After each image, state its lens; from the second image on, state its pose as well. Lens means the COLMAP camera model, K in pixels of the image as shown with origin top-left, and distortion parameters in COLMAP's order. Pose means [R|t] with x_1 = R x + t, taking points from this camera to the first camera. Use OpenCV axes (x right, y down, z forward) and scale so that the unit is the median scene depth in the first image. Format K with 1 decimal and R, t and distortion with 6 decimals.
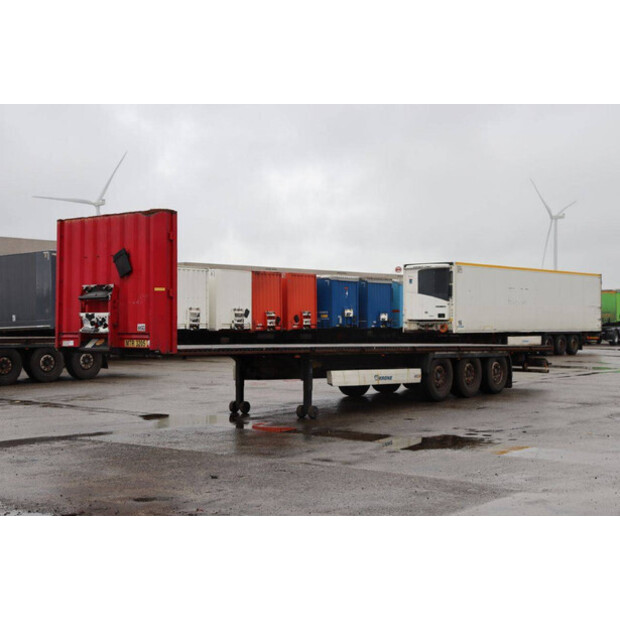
lens RADIAL K [[933.4, 0, 310.0], [0, 933.4, 310.0], [0, 0, 1]] dist [0.098564, -0.008533]
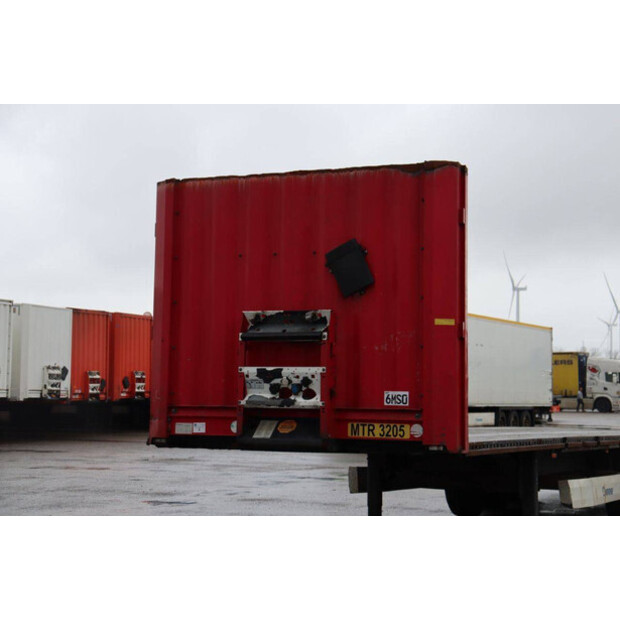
lens RADIAL K [[1252.3, 0, 318.5], [0, 1252.3, 308.9], [0, 0, 1]] dist [0.323575, 0.047629]
pose [[0.967910, 0.029746, 0.249530, -0.235602], [-0.017112, 0.998466, -0.052649, 0.004291], [-0.250714, 0.046689, 0.966935, 0.222936]]
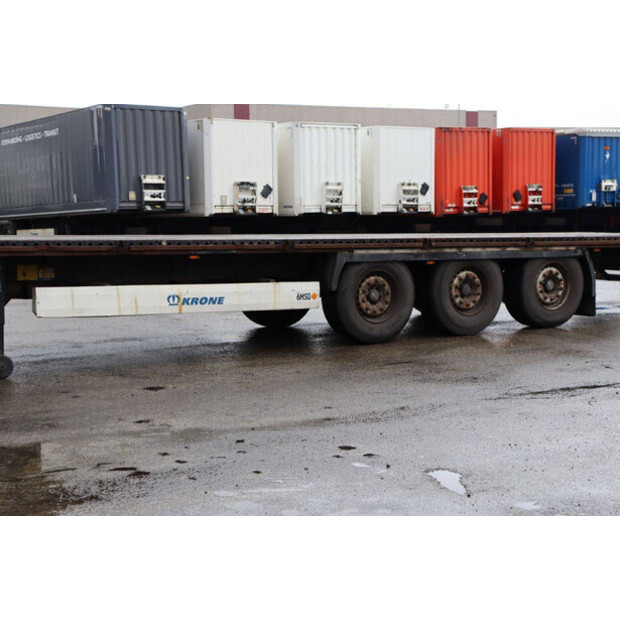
lens RADIAL K [[1116.6, 0, 310.0], [0, 1116.6, 310.0], [0, 0, 1]] dist [0.213036, 0.118943]
pose [[0.939557, 0.021302, -0.341728, 0.281932], [0.014823, 0.994596, 0.102754, 0.011902], [0.342070, -0.101609, 0.934165, 0.353276]]
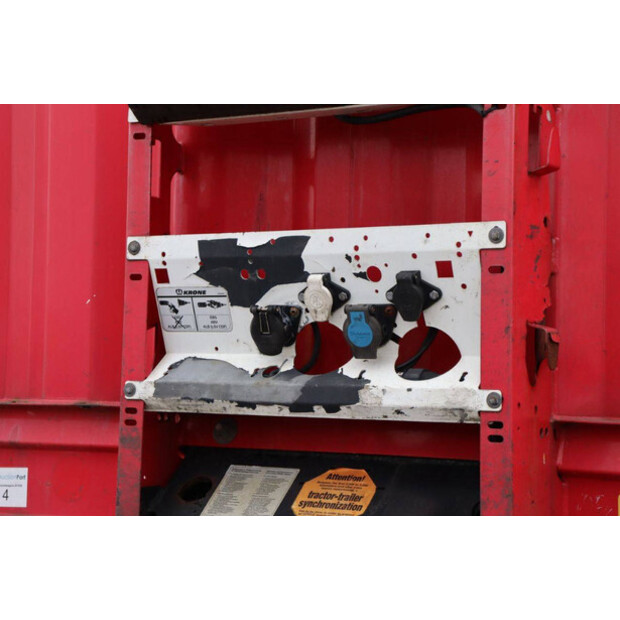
lens RADIAL K [[1446.9, 0, 310.0], [0, 1446.9, 310.0], [0, 0, 1]] dist [0.436022, 0.355702]
pose [[0.991726, 0.018622, 0.127018, -0.156559], [-0.016317, 0.999683, -0.019164, 0.009616], [-0.127334, 0.016933, 0.991715, 0.521583]]
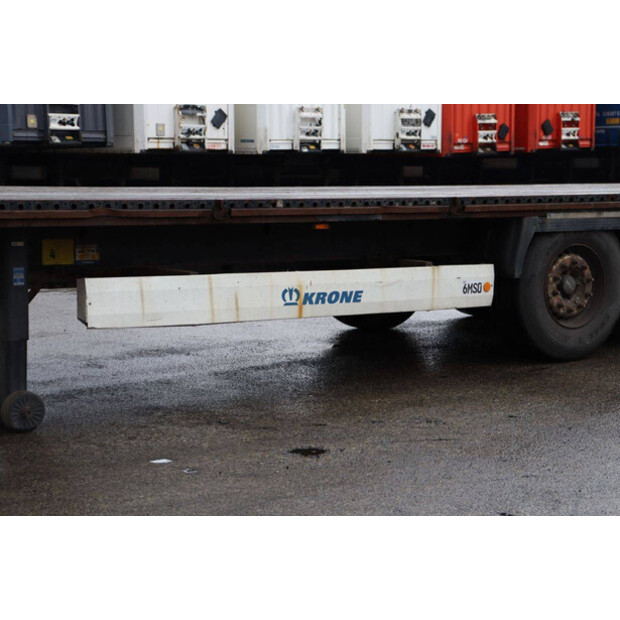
lens RADIAL K [[1446.9, 0, 310.0], [0, 1446.9, 310.0], [0, 0, 1]] dist [0.436022, 0.355702]
pose [[0.964154, 0.029112, -0.263743, 0.165181], [0.004875, 0.991852, 0.127303, 0.010999], [0.265300, -0.124025, 0.956156, 0.420043]]
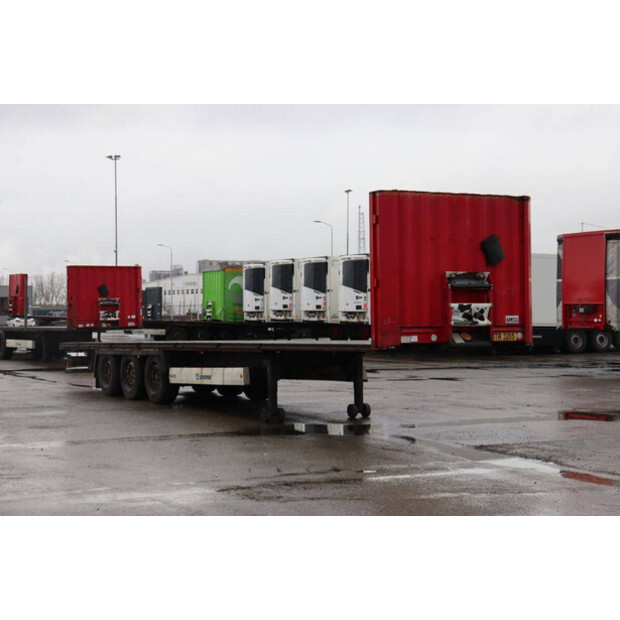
lens RADIAL K [[1116.6, 0, 310.0], [0, 1116.6, 310.0], [0, 0, 1]] dist [0.213036, 0.118943]
pose [[0.390405, 0.004473, 0.920633, -0.794424], [-0.007535, 0.999970, -0.001663, 0.007620], [-0.920613, -0.006288, 0.390427, 0.453313]]
